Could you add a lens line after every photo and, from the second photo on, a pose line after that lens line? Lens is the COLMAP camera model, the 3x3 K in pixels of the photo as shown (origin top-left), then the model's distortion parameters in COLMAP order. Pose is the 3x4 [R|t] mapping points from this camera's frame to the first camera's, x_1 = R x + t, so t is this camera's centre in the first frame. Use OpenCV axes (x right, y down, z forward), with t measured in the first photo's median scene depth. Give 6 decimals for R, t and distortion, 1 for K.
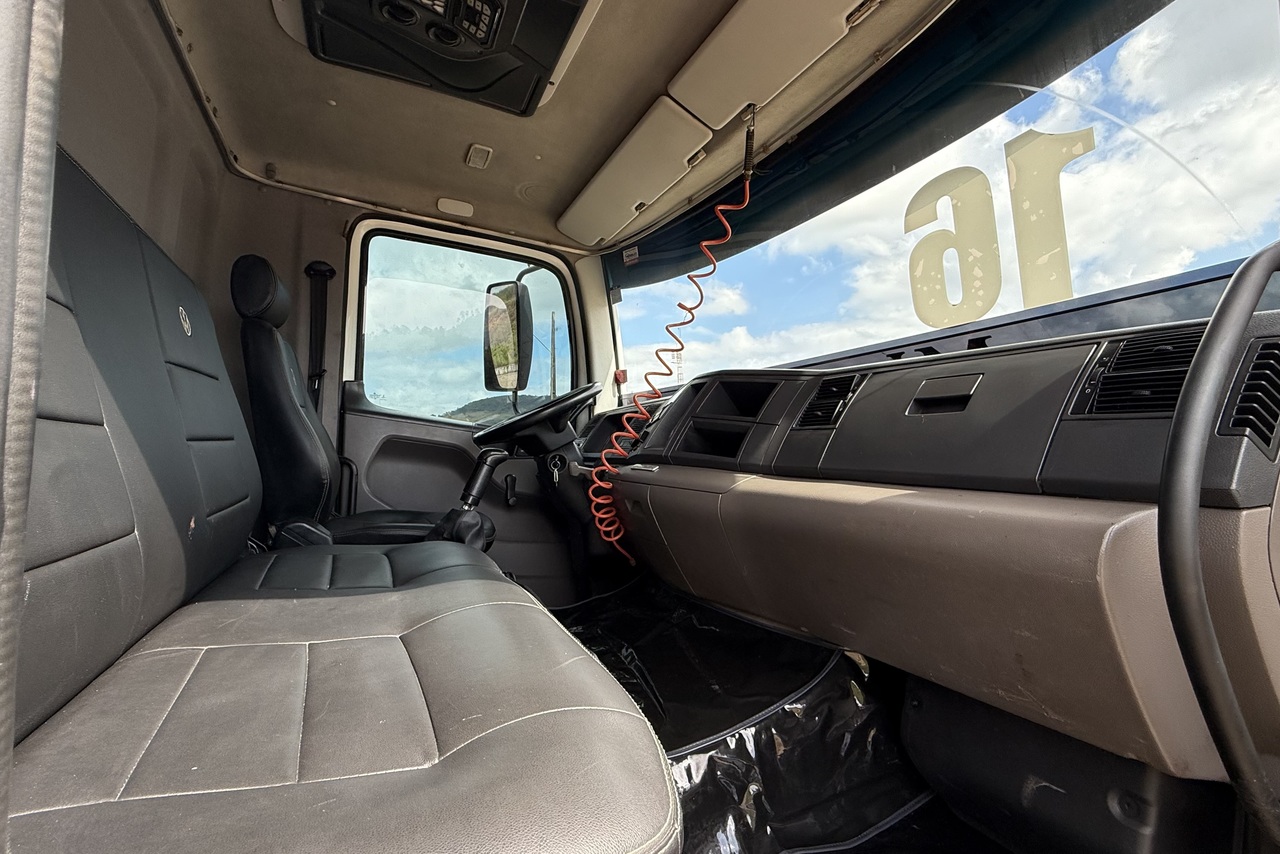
lens RADIAL K [[604.5, 0, 638.9], [0, 604.5, 430.7], [0, 0, 1]] dist [-0.000788, 0.000532]
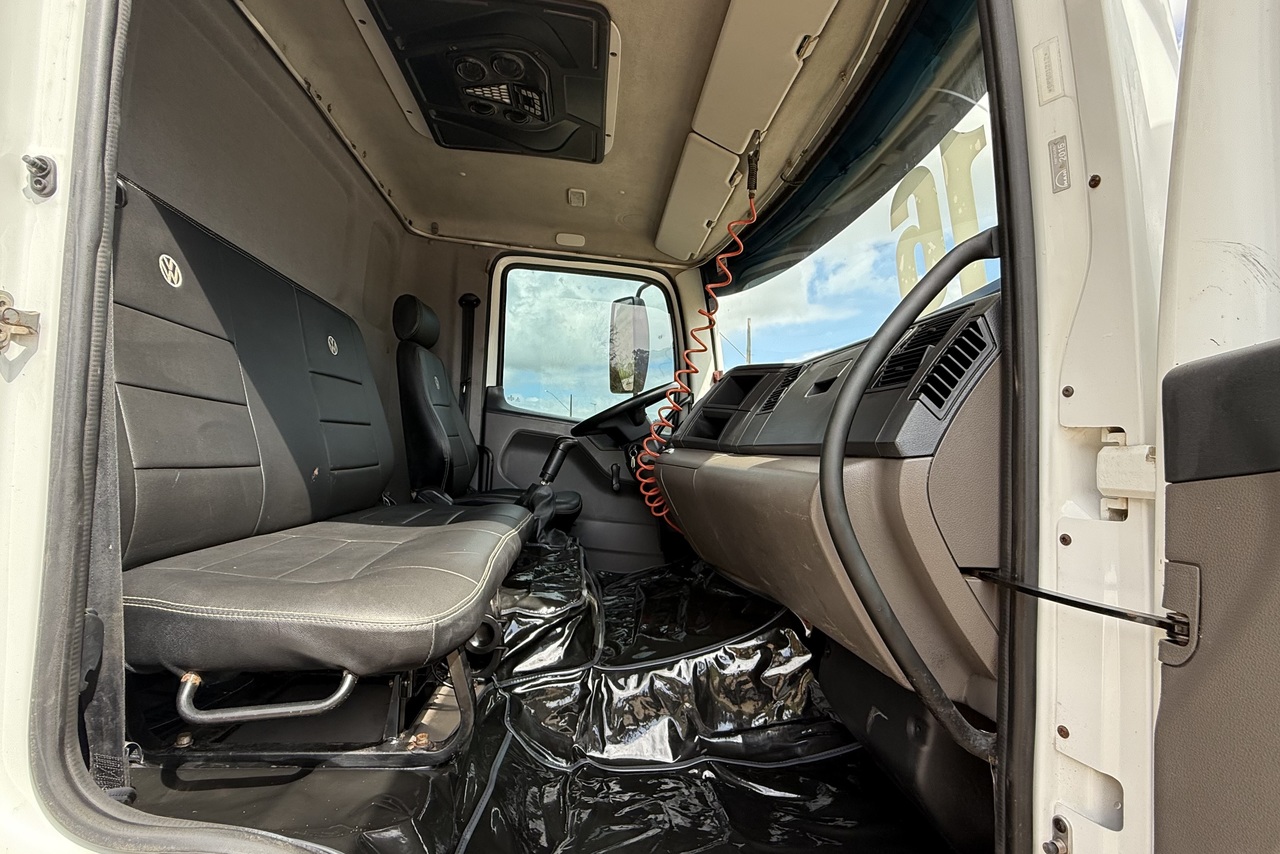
lens RADIAL K [[604.5, 0, 640.1], [0, 604.5, 431.2], [0, 0, 1]] dist [-0.000788, 0.000532]
pose [[0.944780, -0.000230, -0.327705, 0.240176], [-0.003176, 0.999946, -0.009859, 0.023800], [0.327689, 0.010355, 0.944729, -0.092346]]
